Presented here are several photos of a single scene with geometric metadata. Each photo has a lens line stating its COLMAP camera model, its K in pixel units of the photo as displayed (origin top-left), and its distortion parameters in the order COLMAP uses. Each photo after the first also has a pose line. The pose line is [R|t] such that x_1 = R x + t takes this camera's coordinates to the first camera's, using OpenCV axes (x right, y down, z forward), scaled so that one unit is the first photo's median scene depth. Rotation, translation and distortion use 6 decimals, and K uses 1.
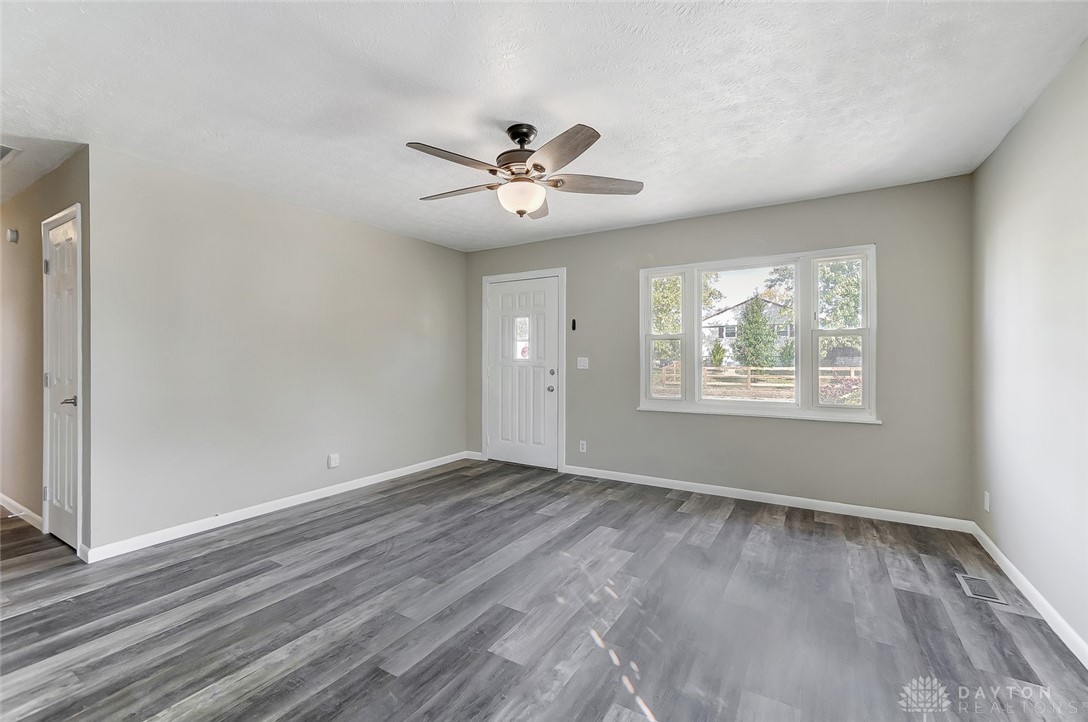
lens RADIAL K [[474.5, 0, 534.7], [0, 474.5, 356.2], [0, 0, 1]] dist [-0.008208, 0.003787]
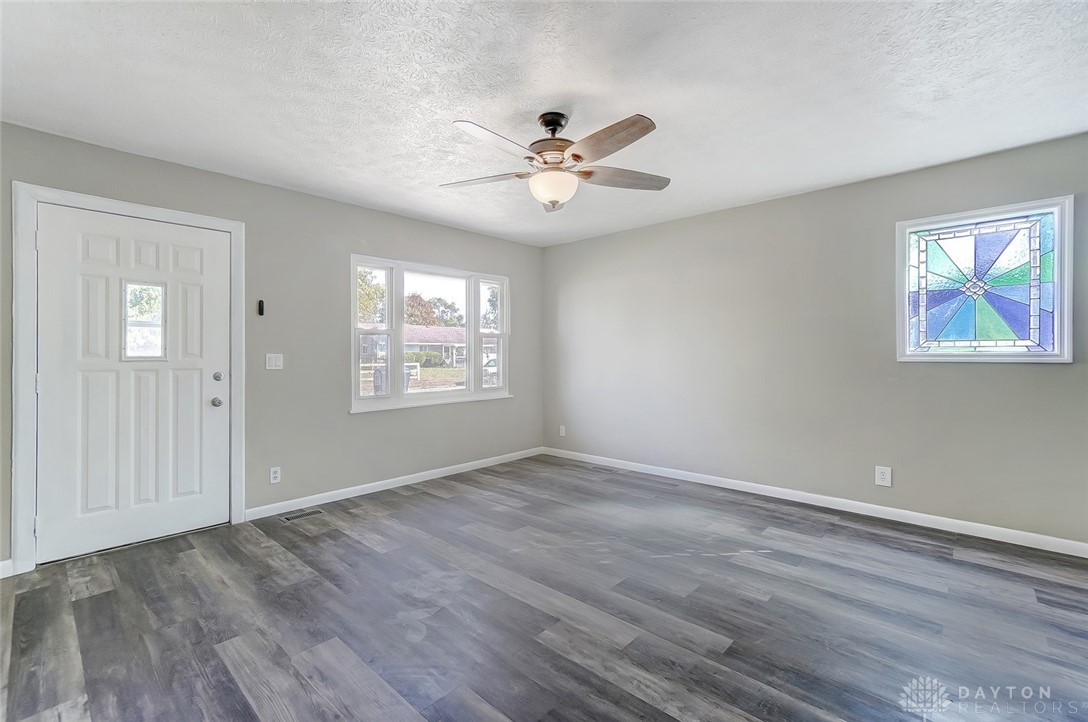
lens RADIAL K [[474.5, 0, 534.8], [0, 474.5, 359.1], [0, 0, 1]] dist [-0.008208, 0.003787]
pose [[0.185760, -0.008945, 0.982554, -0.645650], [0.001136, 0.999960, 0.008889, 0.005138], [-0.982595, -0.000535, 0.185762, 0.555701]]
